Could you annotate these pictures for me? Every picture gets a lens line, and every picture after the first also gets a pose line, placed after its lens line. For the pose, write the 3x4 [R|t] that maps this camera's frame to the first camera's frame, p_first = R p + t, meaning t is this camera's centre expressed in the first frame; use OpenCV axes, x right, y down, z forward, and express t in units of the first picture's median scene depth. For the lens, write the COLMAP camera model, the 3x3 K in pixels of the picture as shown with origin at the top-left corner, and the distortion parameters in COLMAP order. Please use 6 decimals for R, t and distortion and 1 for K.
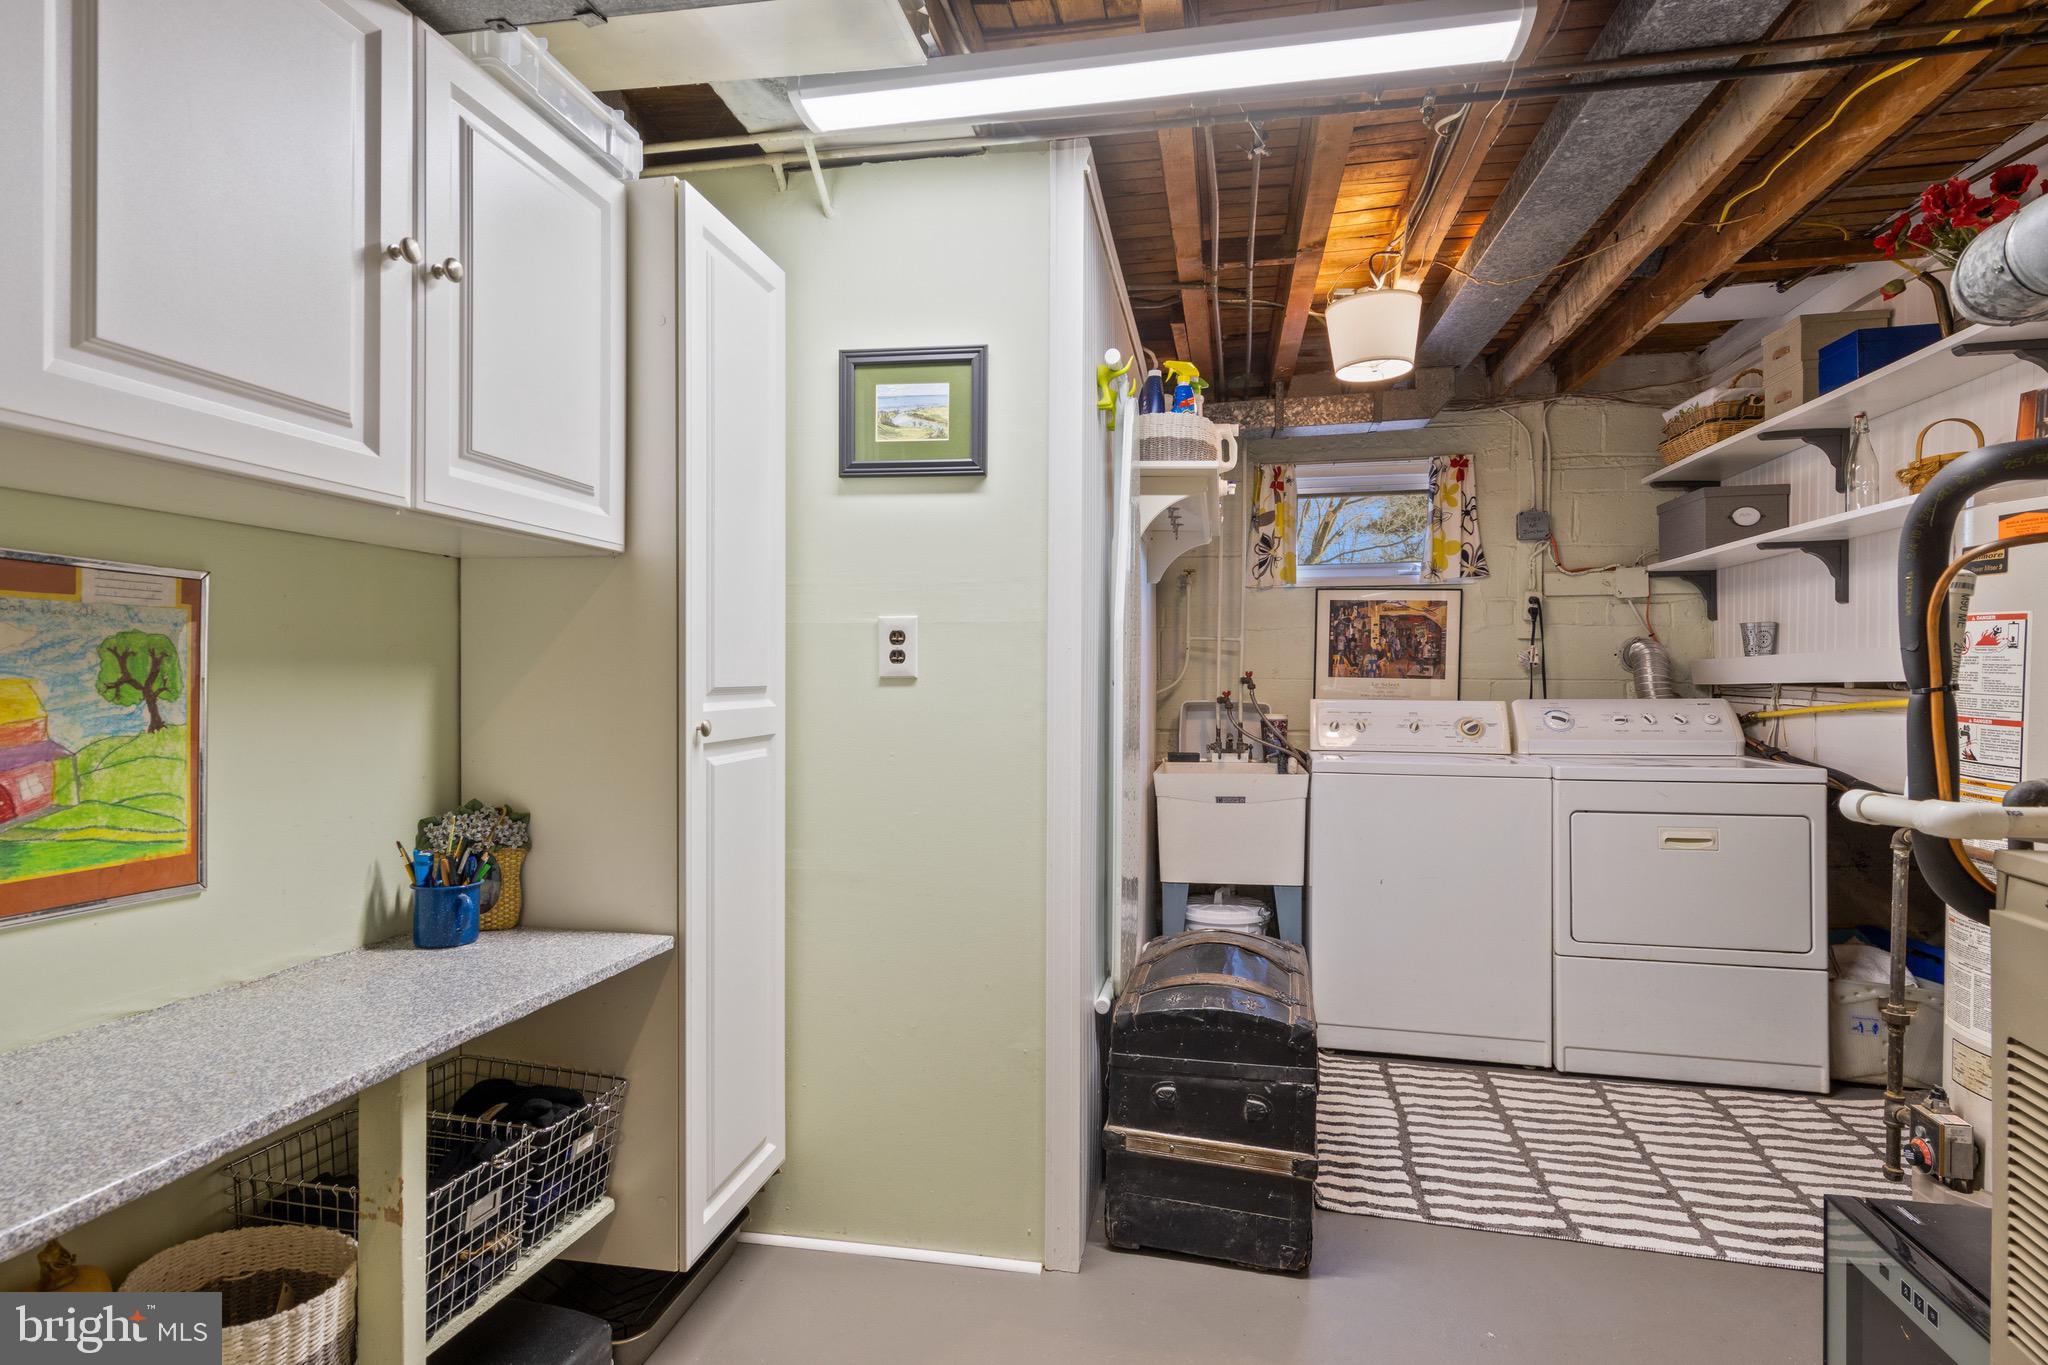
lens RADIAL K [[1053.1, 0, 1030.4], [0, 1053.1, 680.8], [0, 0, 1]] dist [0.016647, -0.005099]
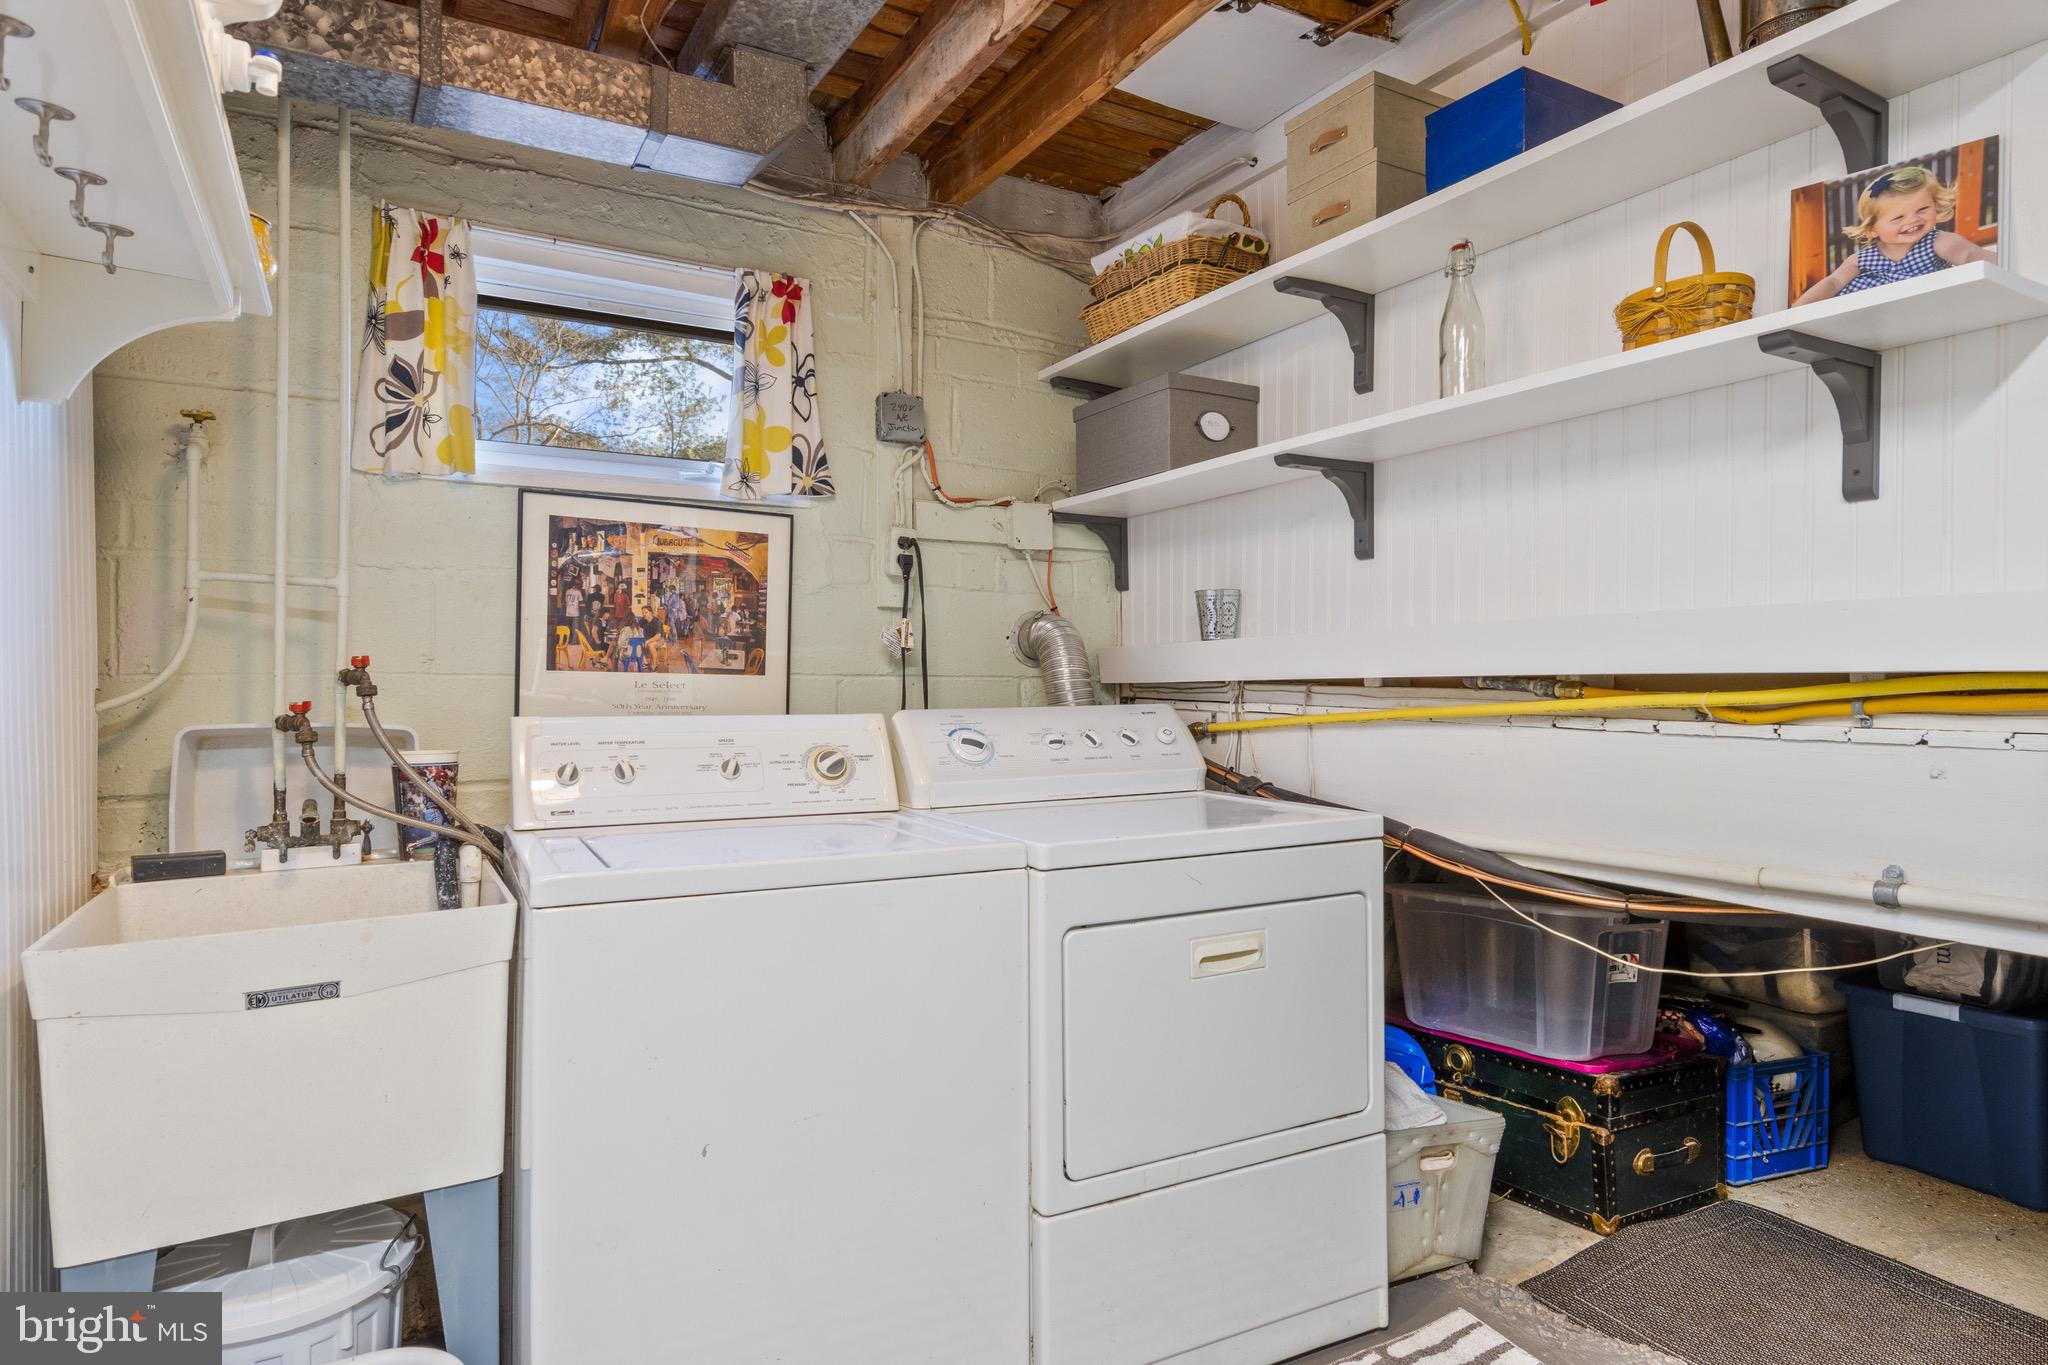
lens RADIAL K [[1141.4, 0, 1034.4], [0, 1141.4, 689.7], [0, 0, 1]] dist [0.008002, 0.001762]
pose [[0.758019, -0.006308, 0.652201, 0.110475], [0.003453, 0.999978, 0.005657, 0.003295], [-0.652223, -0.002036, 0.758025, 0.462183]]
